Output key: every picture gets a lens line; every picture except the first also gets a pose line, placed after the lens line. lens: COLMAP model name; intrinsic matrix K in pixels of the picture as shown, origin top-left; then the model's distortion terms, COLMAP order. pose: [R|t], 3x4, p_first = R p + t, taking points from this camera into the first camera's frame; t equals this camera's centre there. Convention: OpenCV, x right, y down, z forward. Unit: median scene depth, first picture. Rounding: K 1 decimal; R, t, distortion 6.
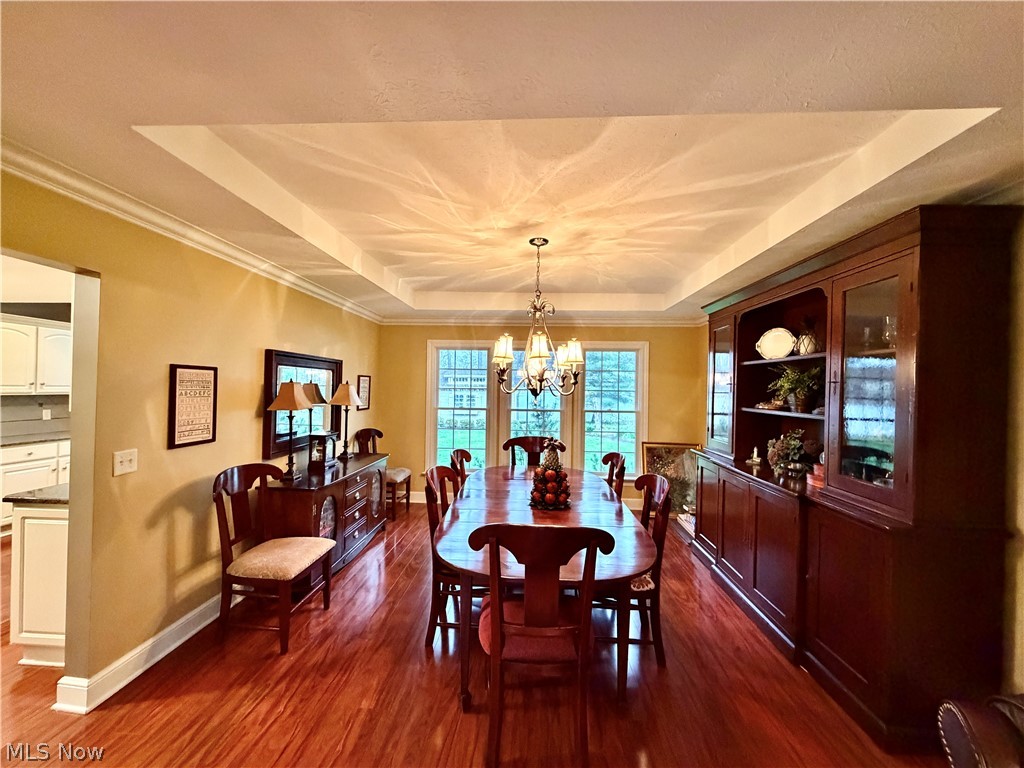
lens RADIAL K [[407.6, 0, 510.7], [0, 407.6, 386.2], [0, 0, 1]] dist [-0.000916, 0.000088]
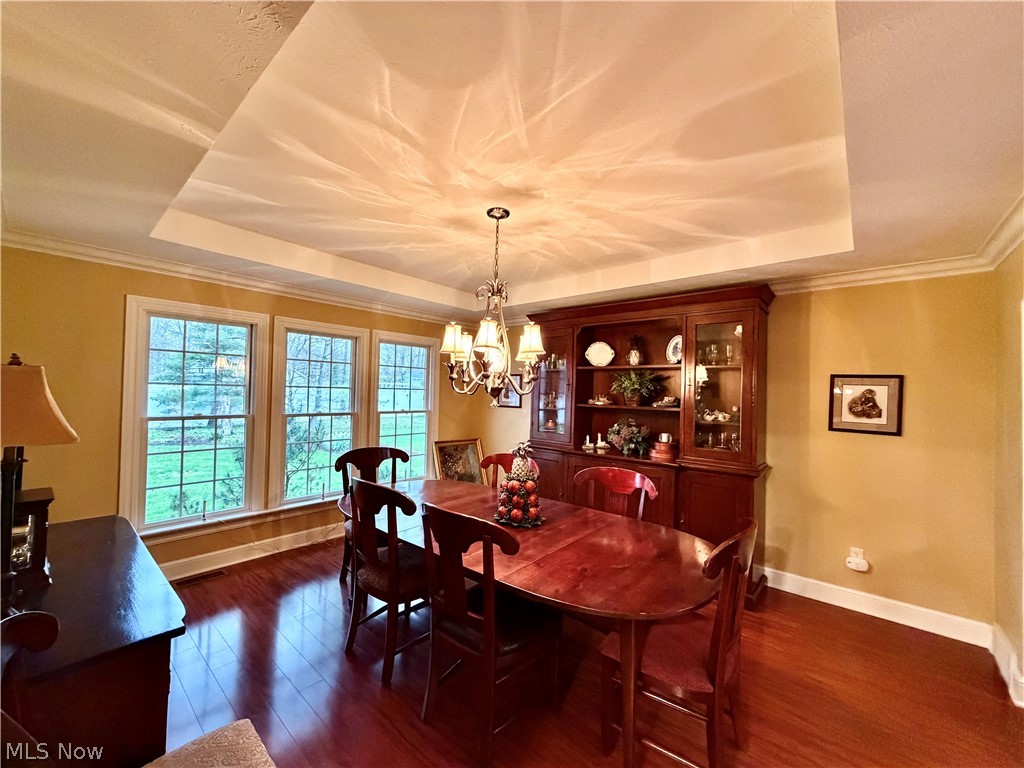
lens RADIAL K [[407.6, 0, 516.8], [0, 407.6, 385.2], [0, 0, 1]] dist [-0.000916, 0.000088]
pose [[0.606379, 0.010768, 0.795103, -0.567865], [-0.013622, 0.999902, -0.003153, 0.003840], [-0.795059, -0.008919, 0.606467, 0.448455]]
